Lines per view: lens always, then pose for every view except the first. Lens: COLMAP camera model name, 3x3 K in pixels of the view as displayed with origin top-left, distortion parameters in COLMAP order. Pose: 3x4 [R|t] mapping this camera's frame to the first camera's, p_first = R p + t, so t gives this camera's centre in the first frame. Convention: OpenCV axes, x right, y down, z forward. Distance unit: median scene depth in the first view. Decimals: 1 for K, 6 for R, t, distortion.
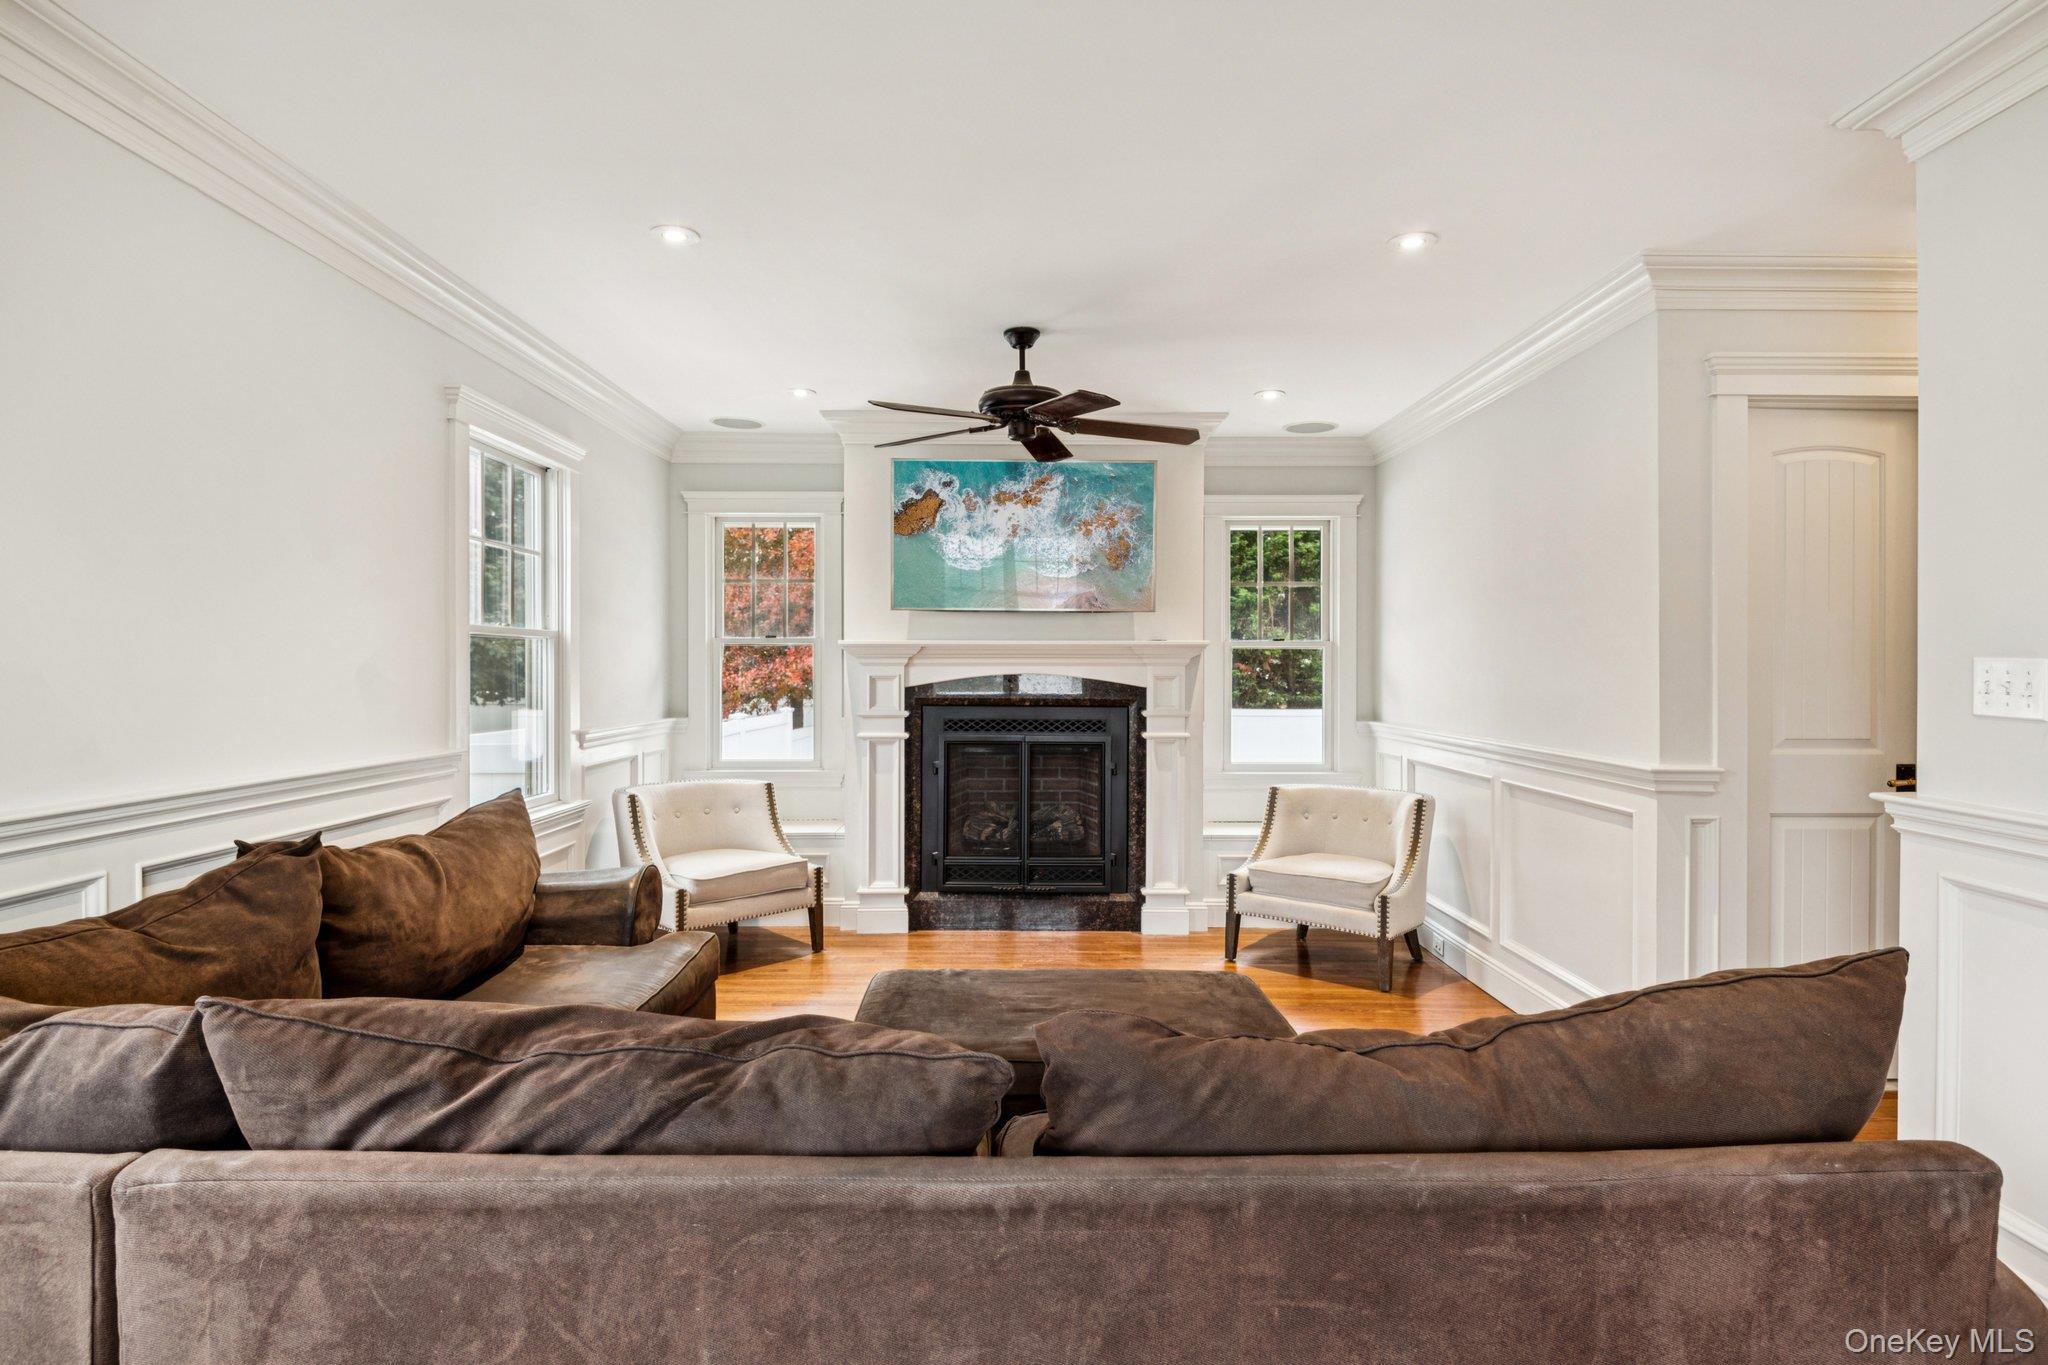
lens RADIAL K [[1116.3, 0, 1019.5], [0, 1116.3, 673.9], [0, 0, 1]] dist [0.003846, -0.010355]
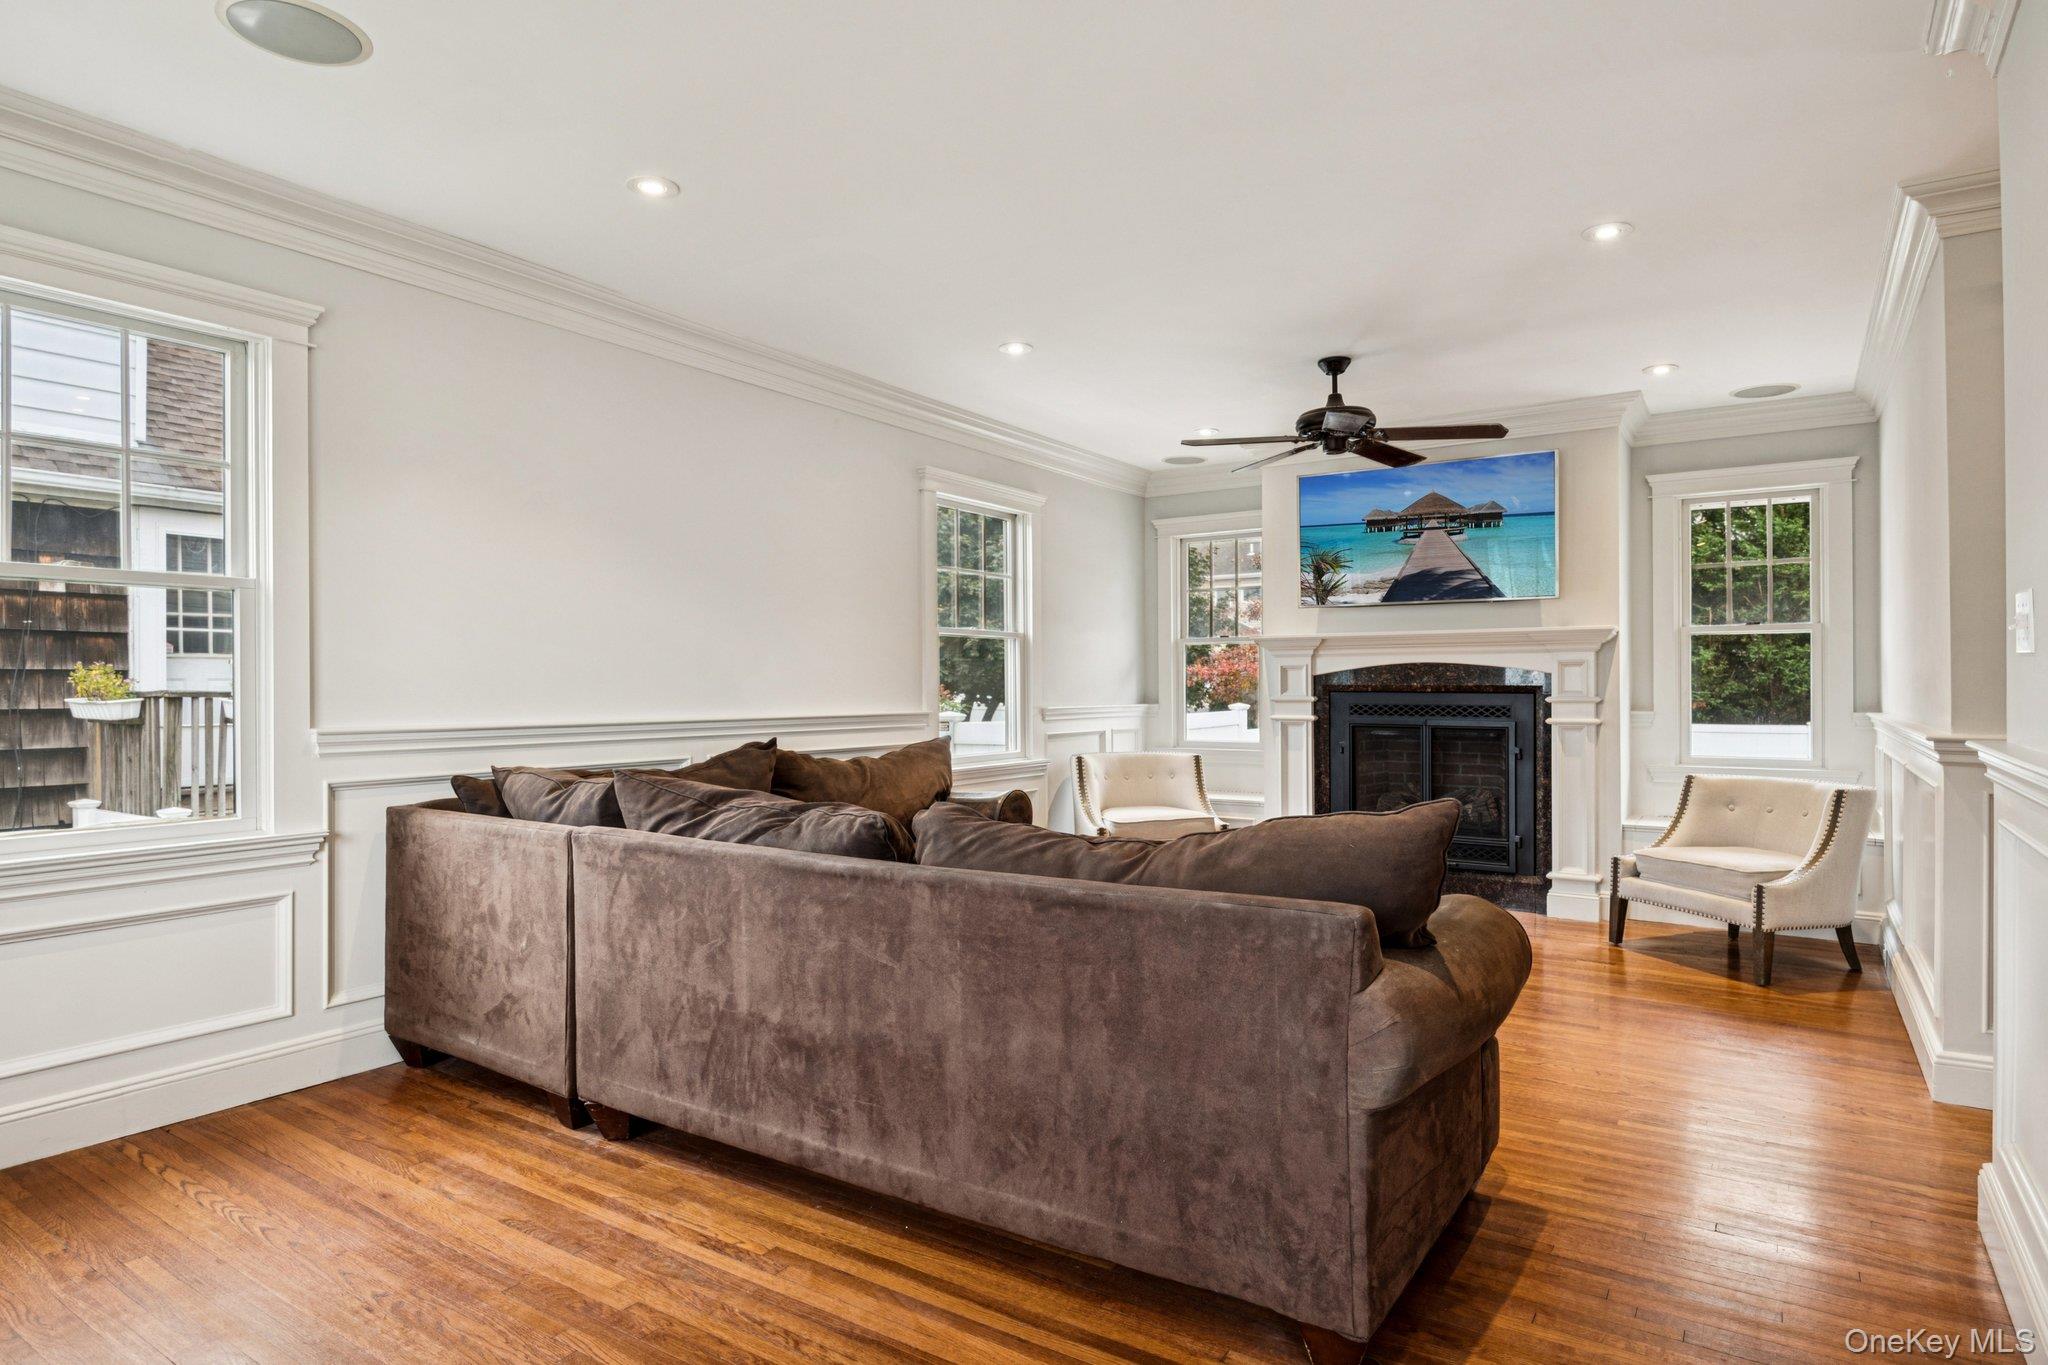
lens RADIAL K [[1116.3, 0, 1038.6], [0, 1116.3, 686.1], [0, 0, 1]] dist [0.003846, -0.010355]
pose [[0.839477, -0.006834, -0.543352, 0.283015], [0.003533, 0.999968, -0.007119, 0.029821], [0.543383, 0.004057, 0.839475, -0.107796]]
